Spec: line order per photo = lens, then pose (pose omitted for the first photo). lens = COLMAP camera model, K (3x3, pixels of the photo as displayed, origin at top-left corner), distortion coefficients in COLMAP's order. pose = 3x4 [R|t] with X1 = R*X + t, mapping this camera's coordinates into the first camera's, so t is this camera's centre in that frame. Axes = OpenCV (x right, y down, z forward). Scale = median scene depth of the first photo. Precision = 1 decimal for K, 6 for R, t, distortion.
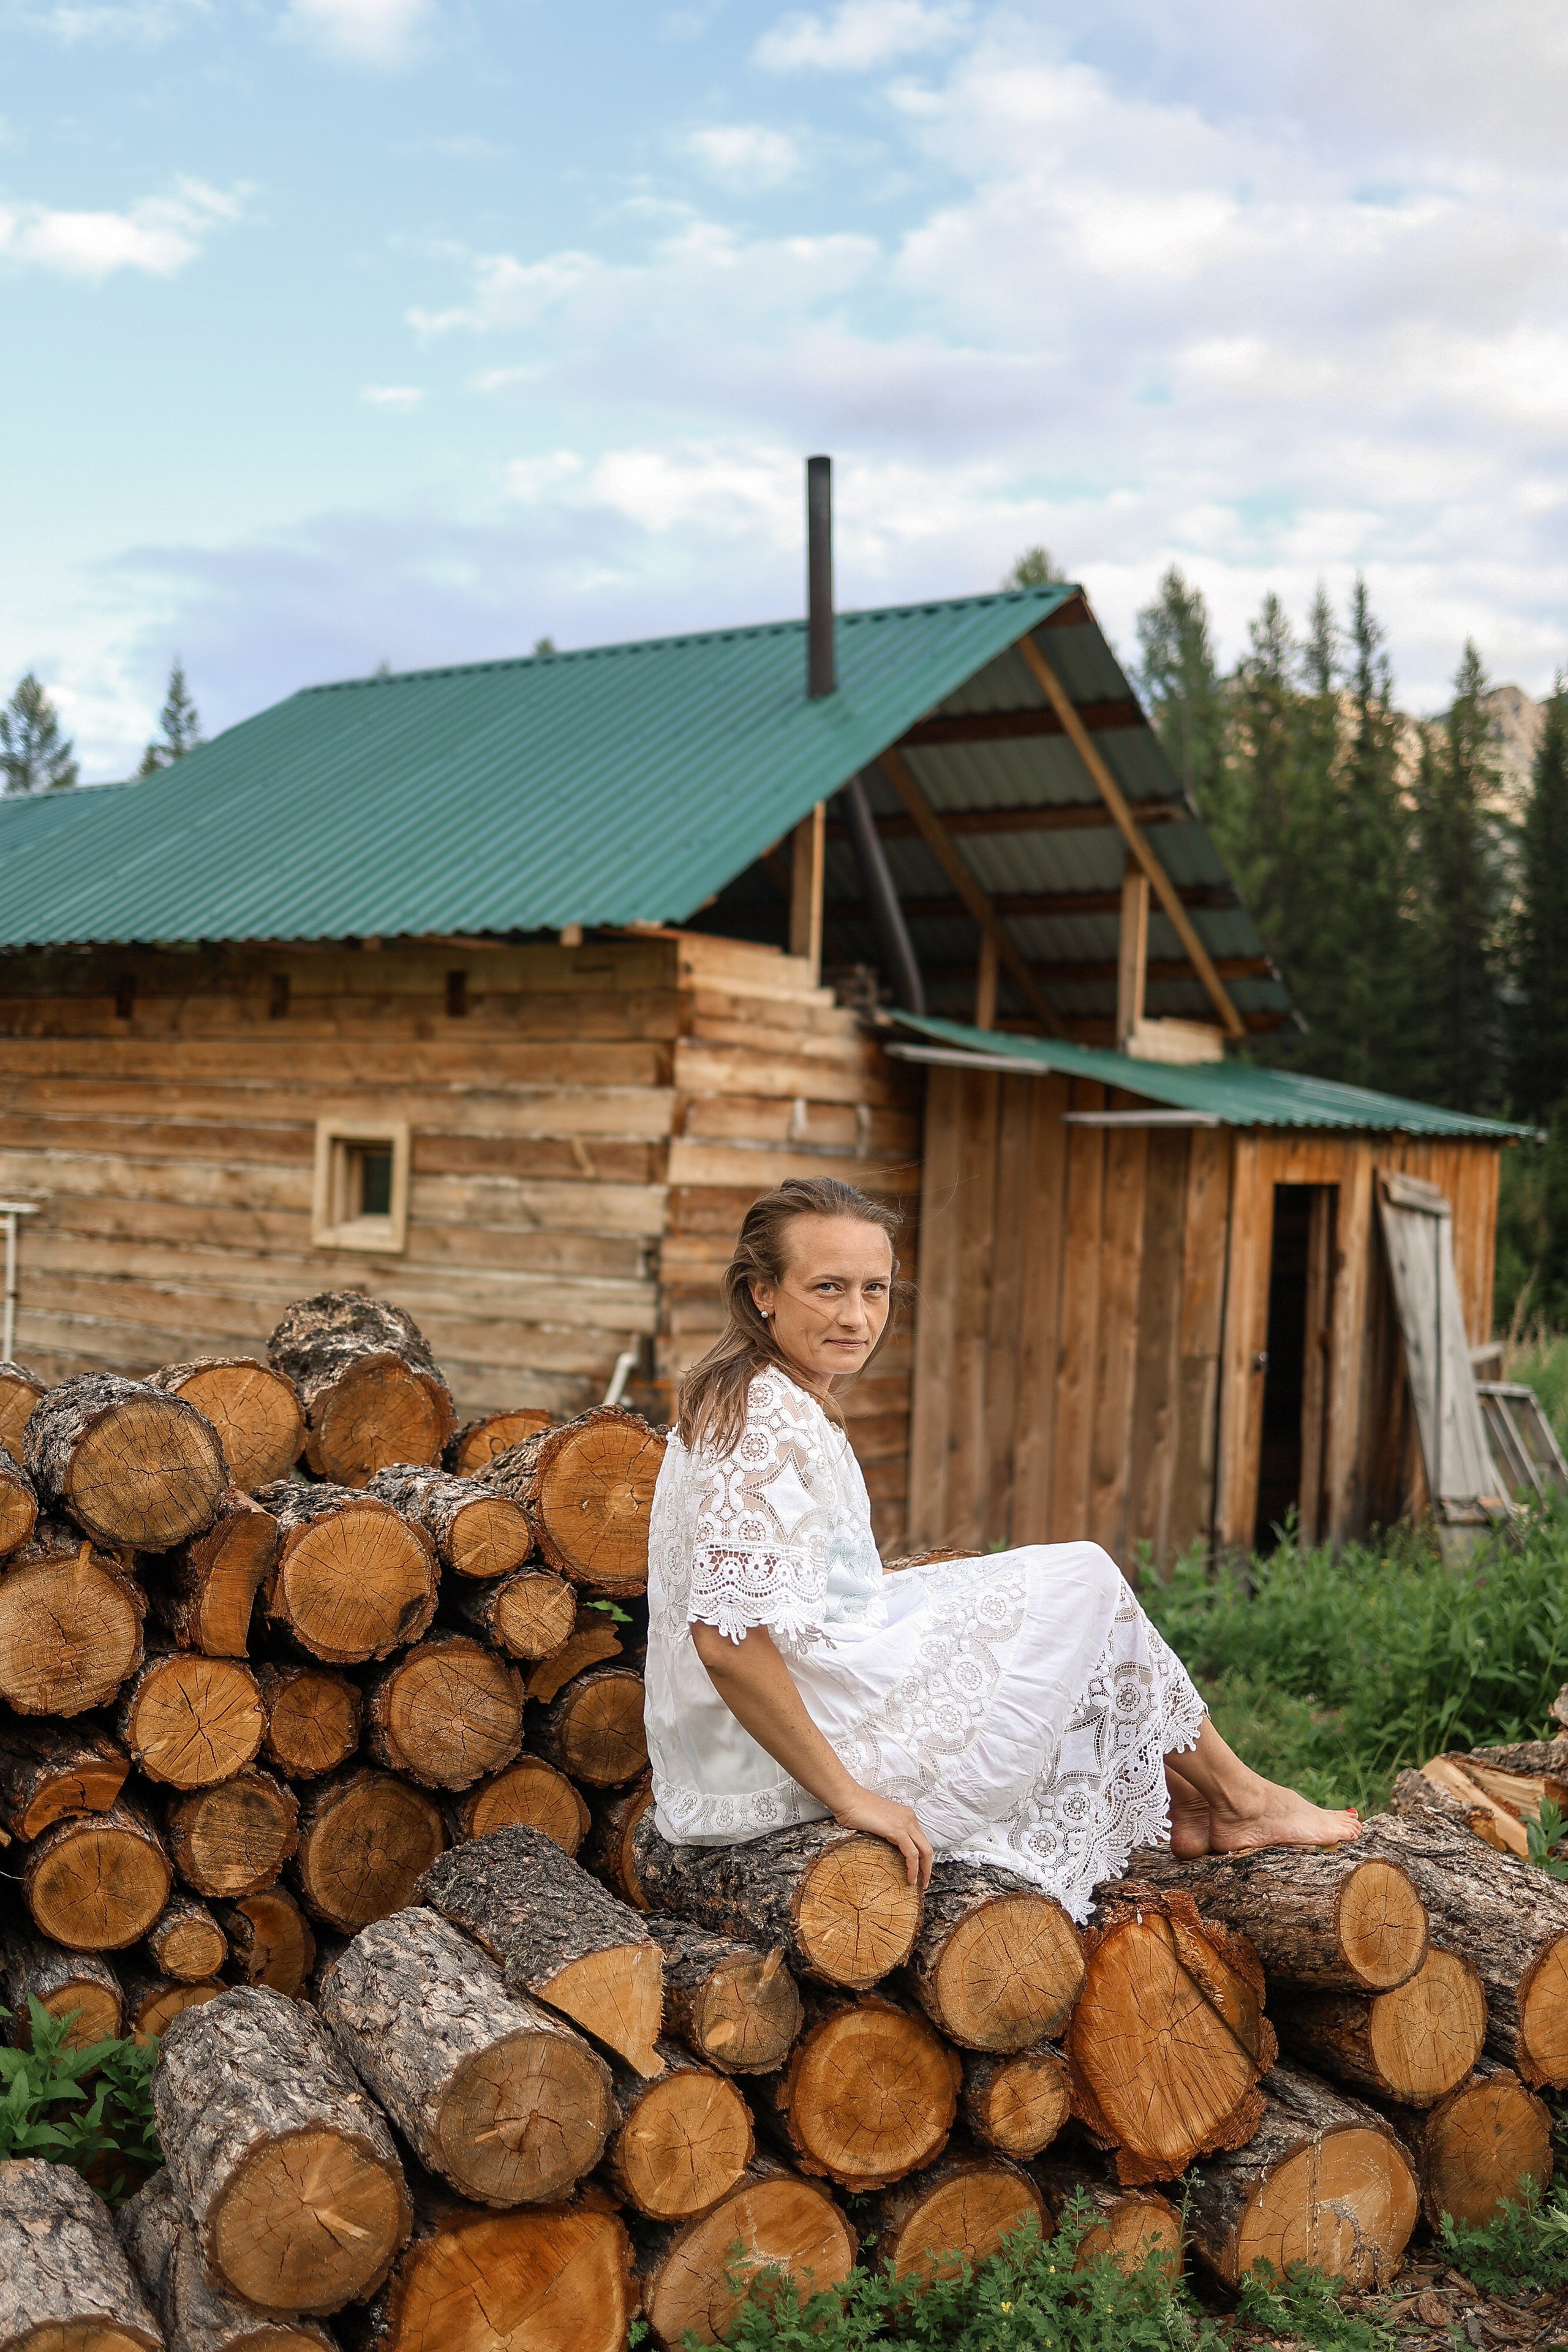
lens RADIAL K [[2432.8, 0, 721.2], [0, 2432.8, 1108.2], [0, 0, 1]] dist [-0.064939, 0.000000]
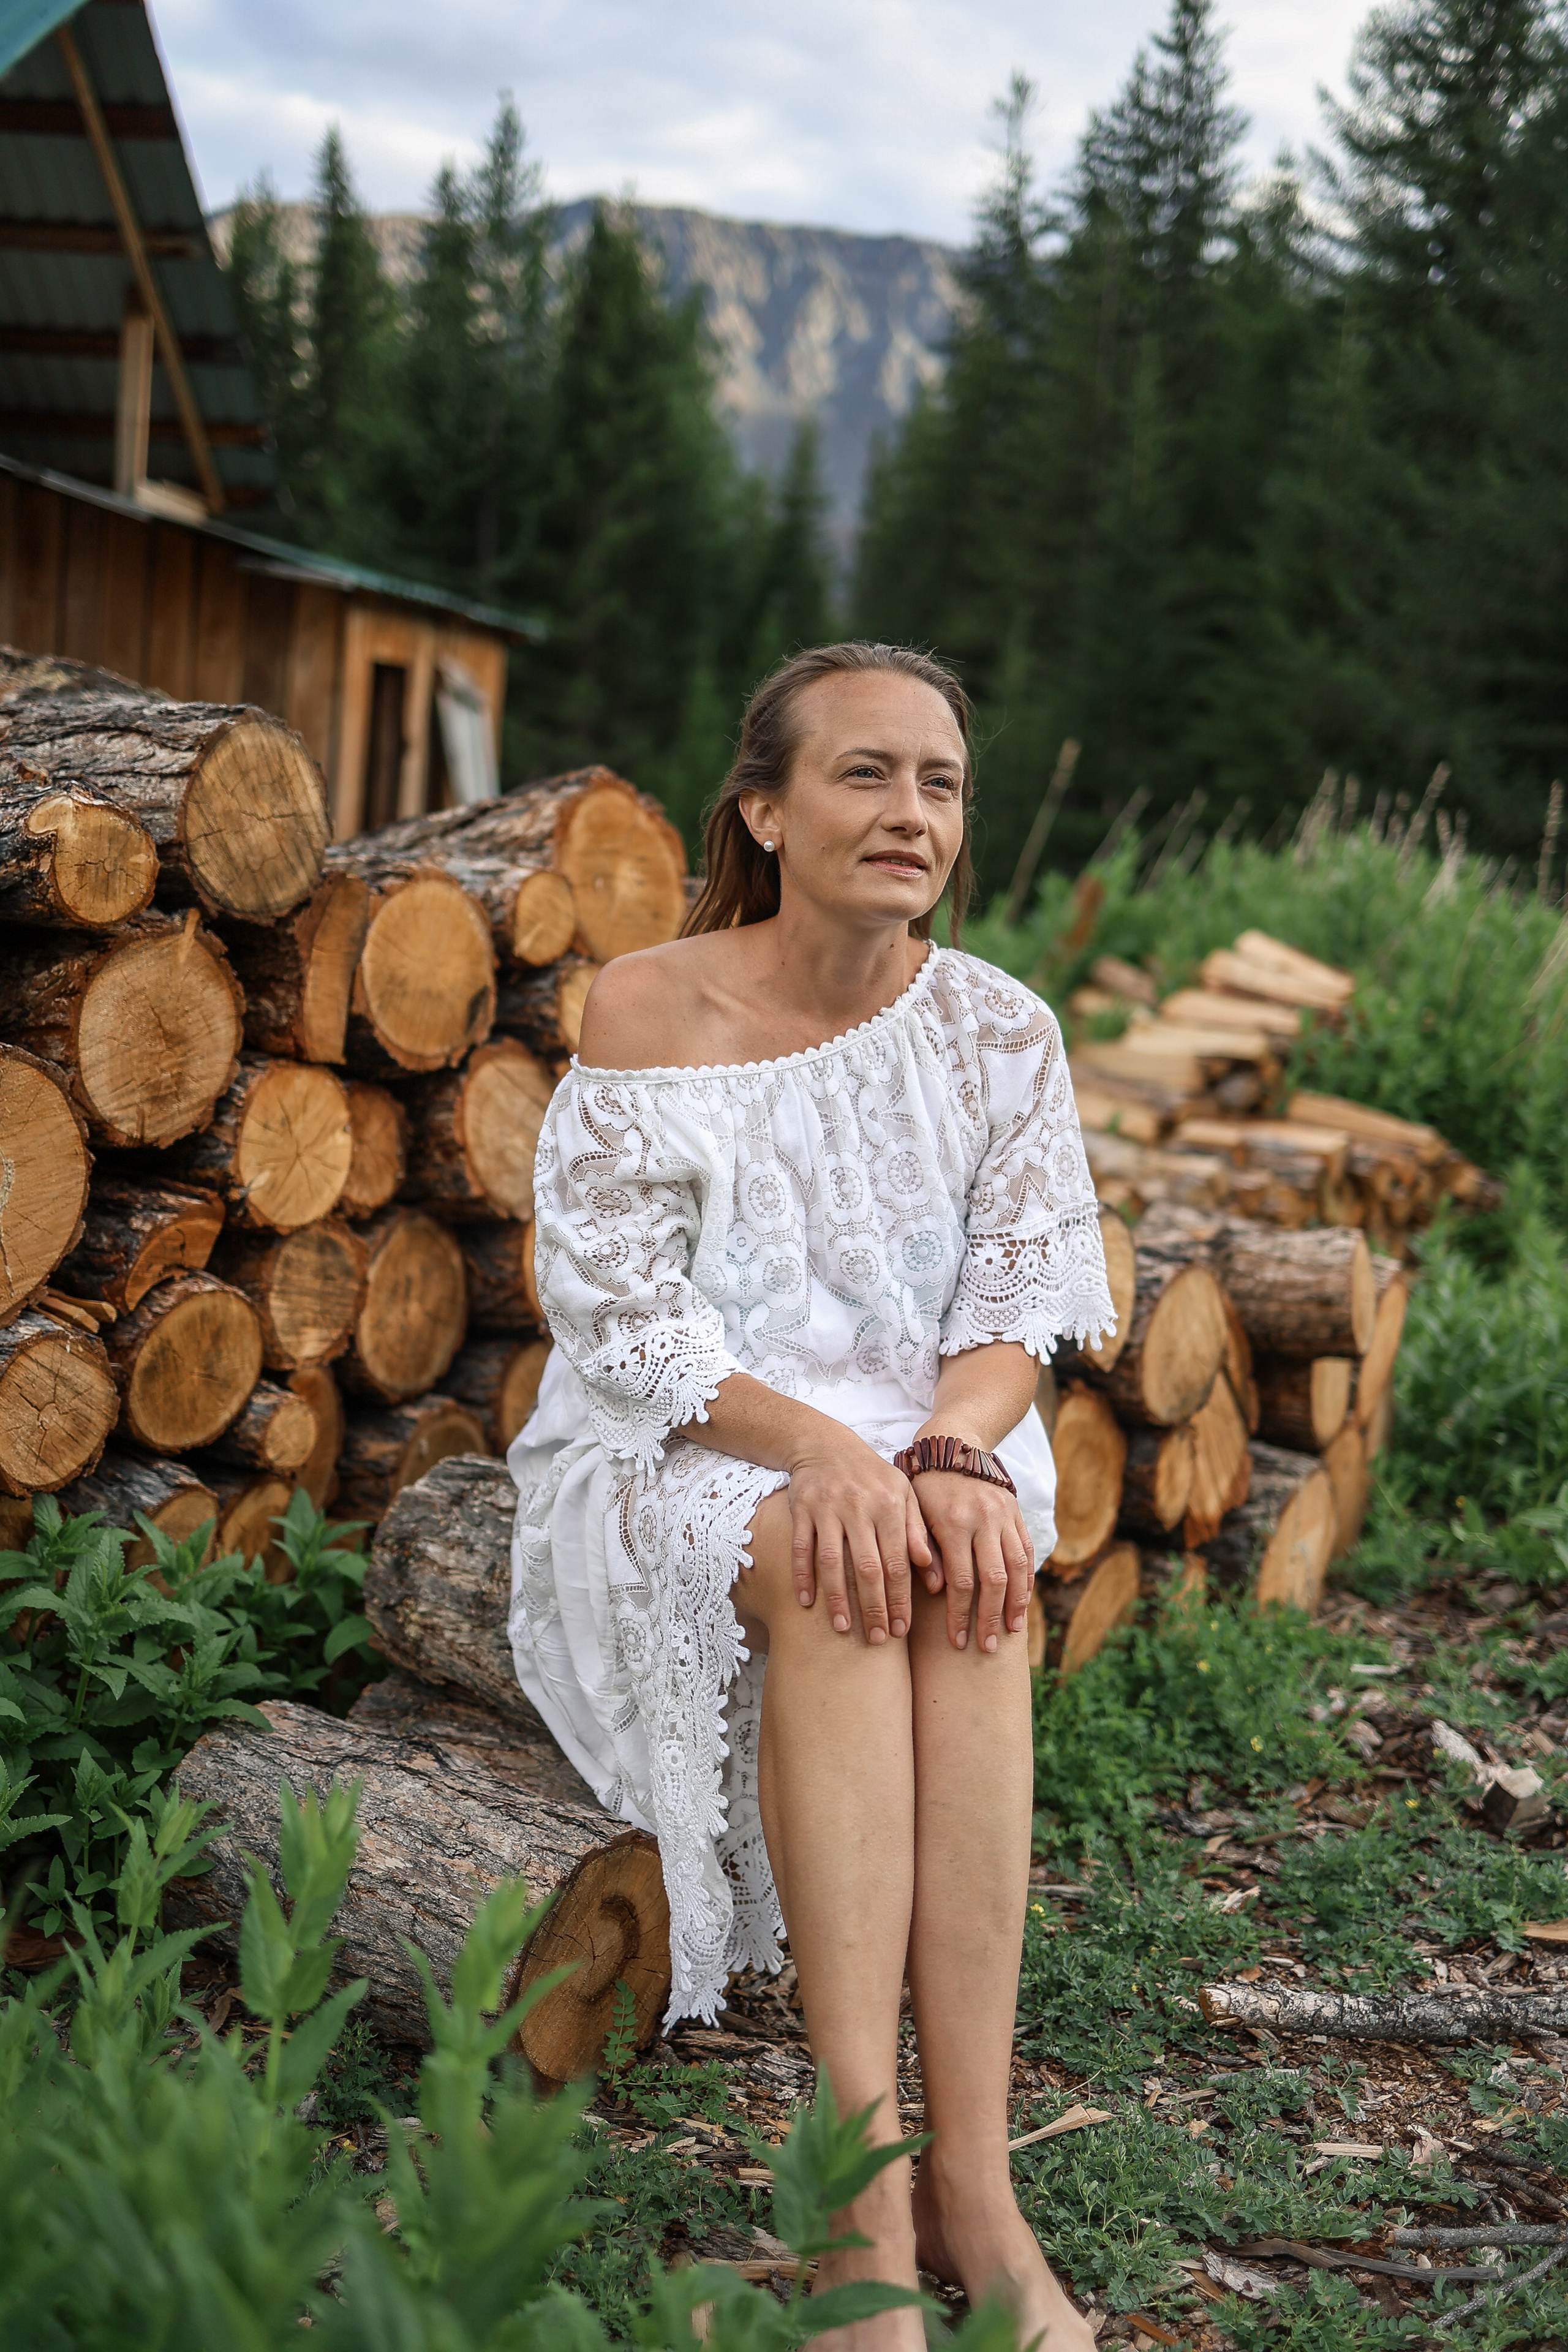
lens RADIAL K [[2432.8, 0, 779.7], [0, 2432.8, 1186.4], [0, 0, 1]] dist [-0.064939, 0.000000]
pose [[0.828286, -0.058736, 0.557218, -0.520928], [-0.063618, 0.978201, 0.197677, 0.103255], [-0.556682, -0.199182, 0.806493, 0.286608]]
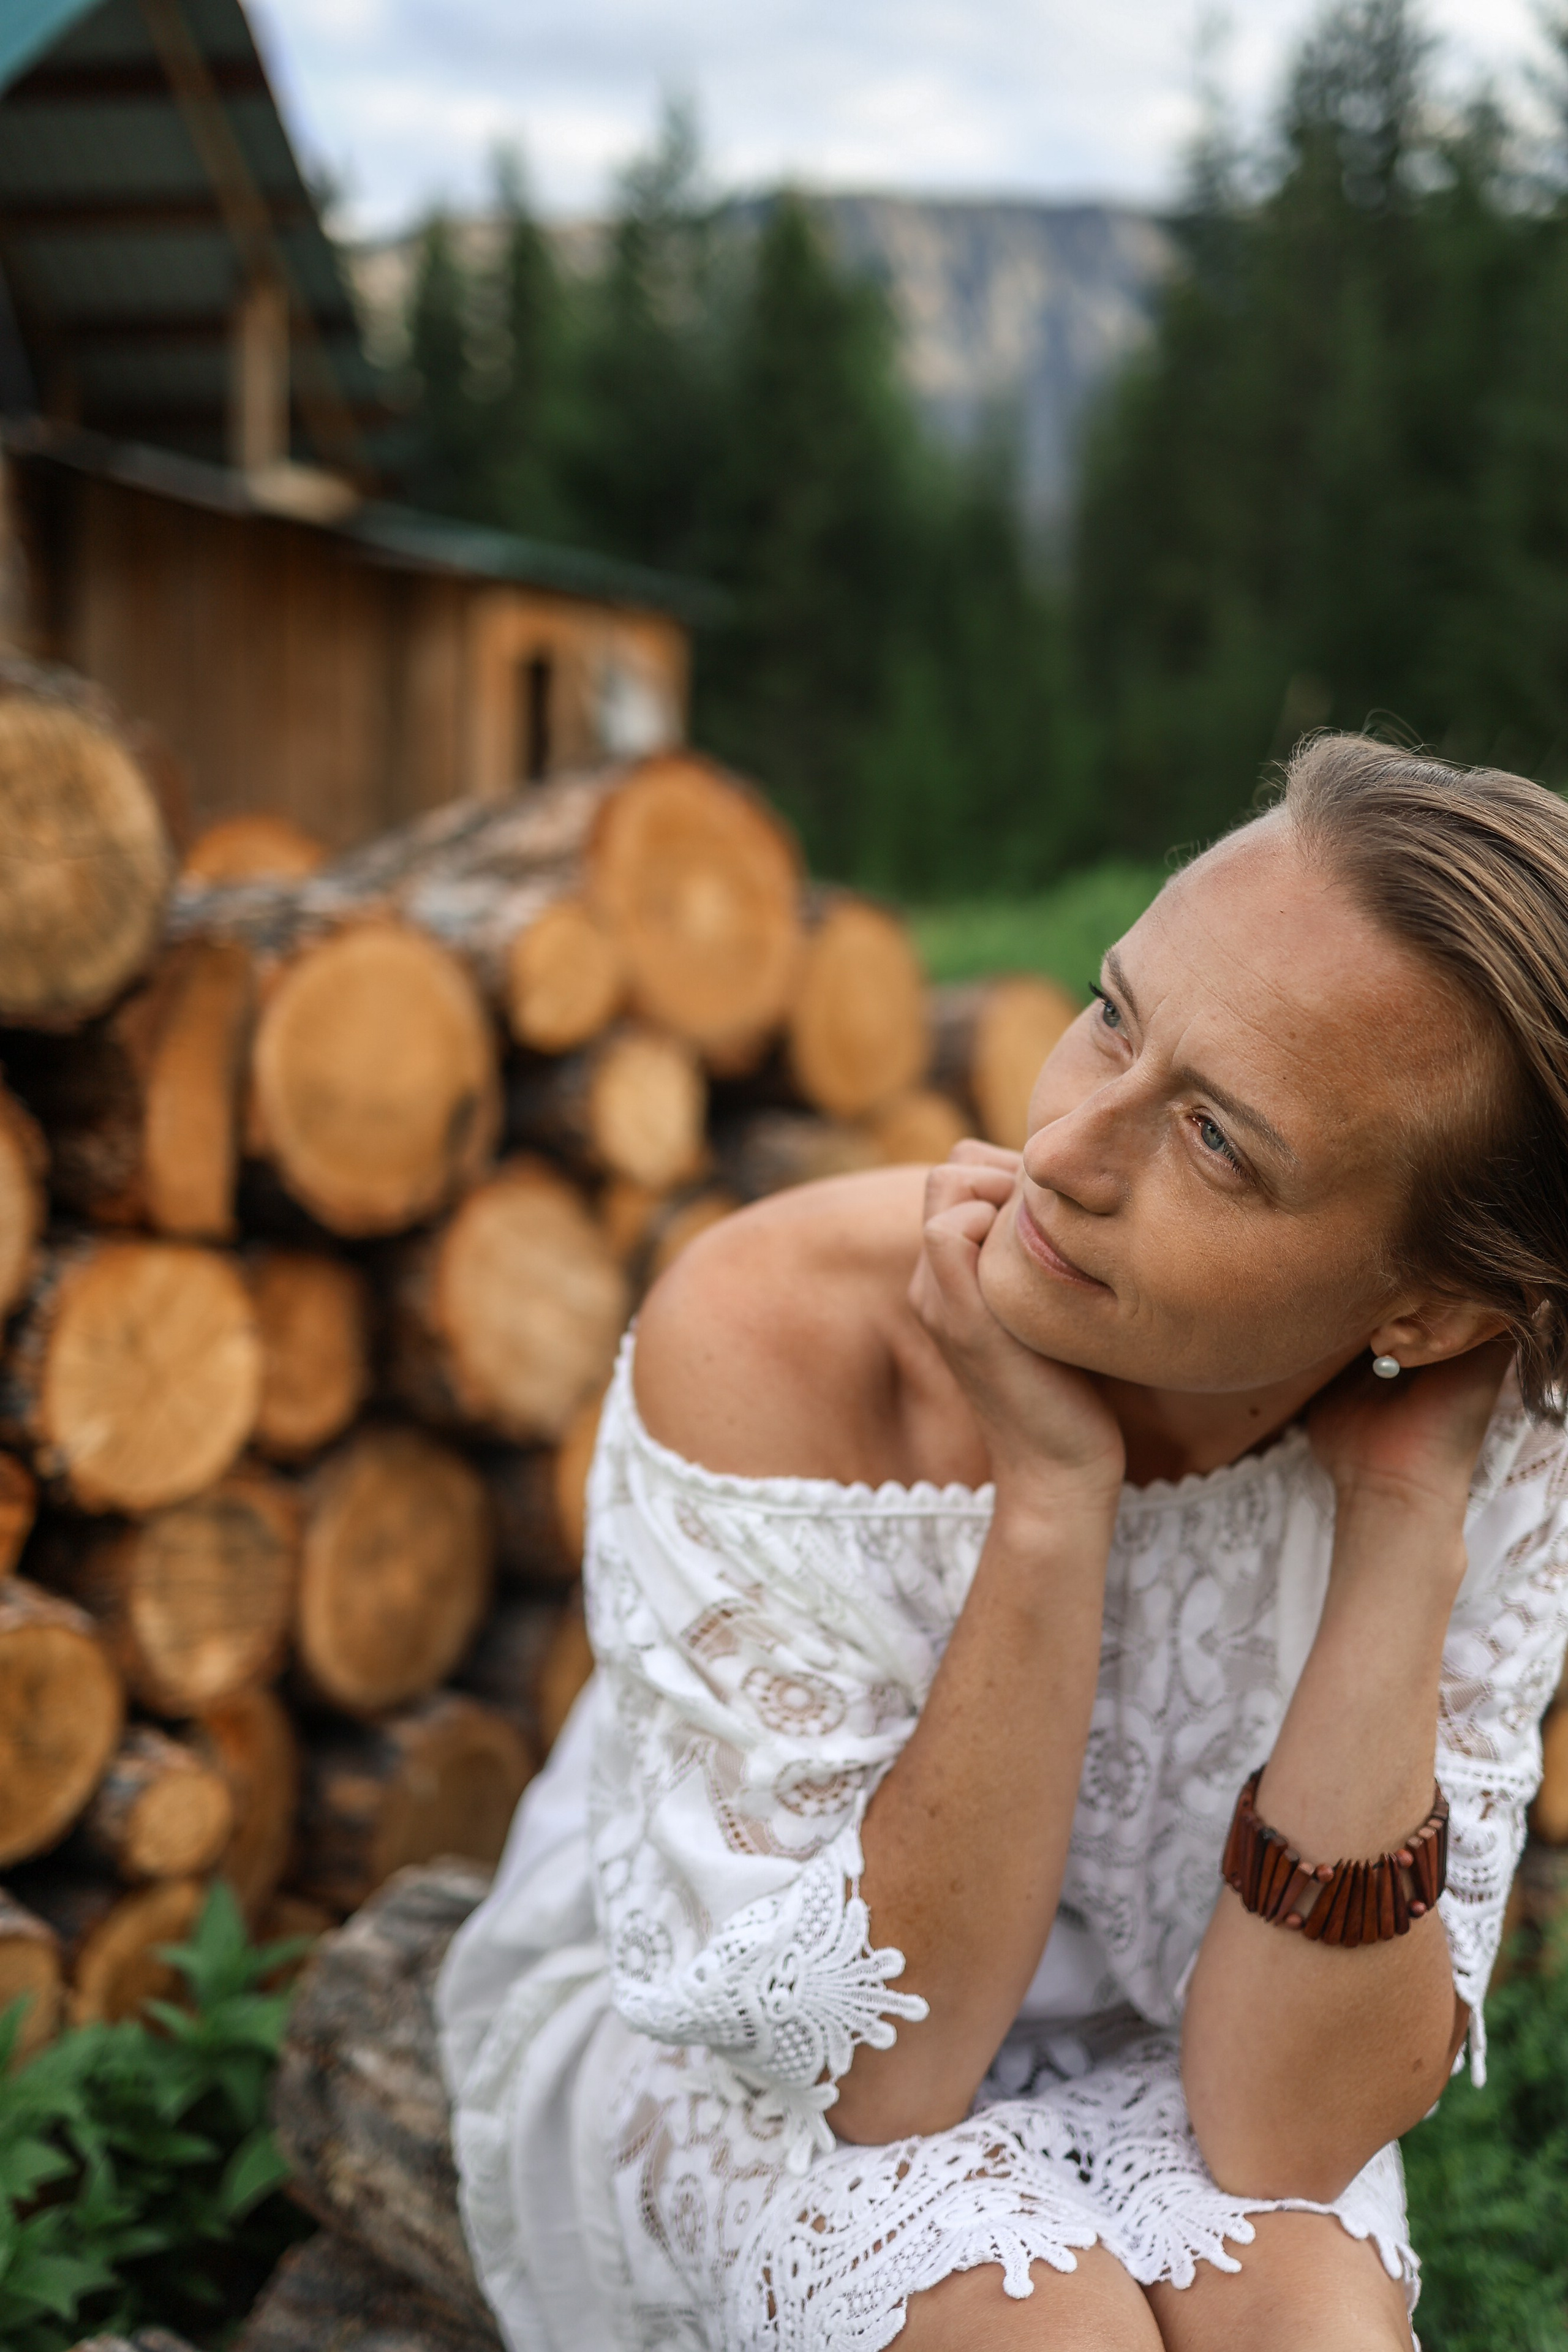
lens RADIAL K [[2432.8, 0, 714.8], [0, 2432.8, 1204.9], [0, 0, 1]] dist [-0.064939, 0.000000]
pose [[0.886621, -0.102408, 0.451017, -0.332087], [0.004345, 0.976979, 0.213291, 0.117971], [-0.462476, -0.187149, 0.866655, 0.534326]]
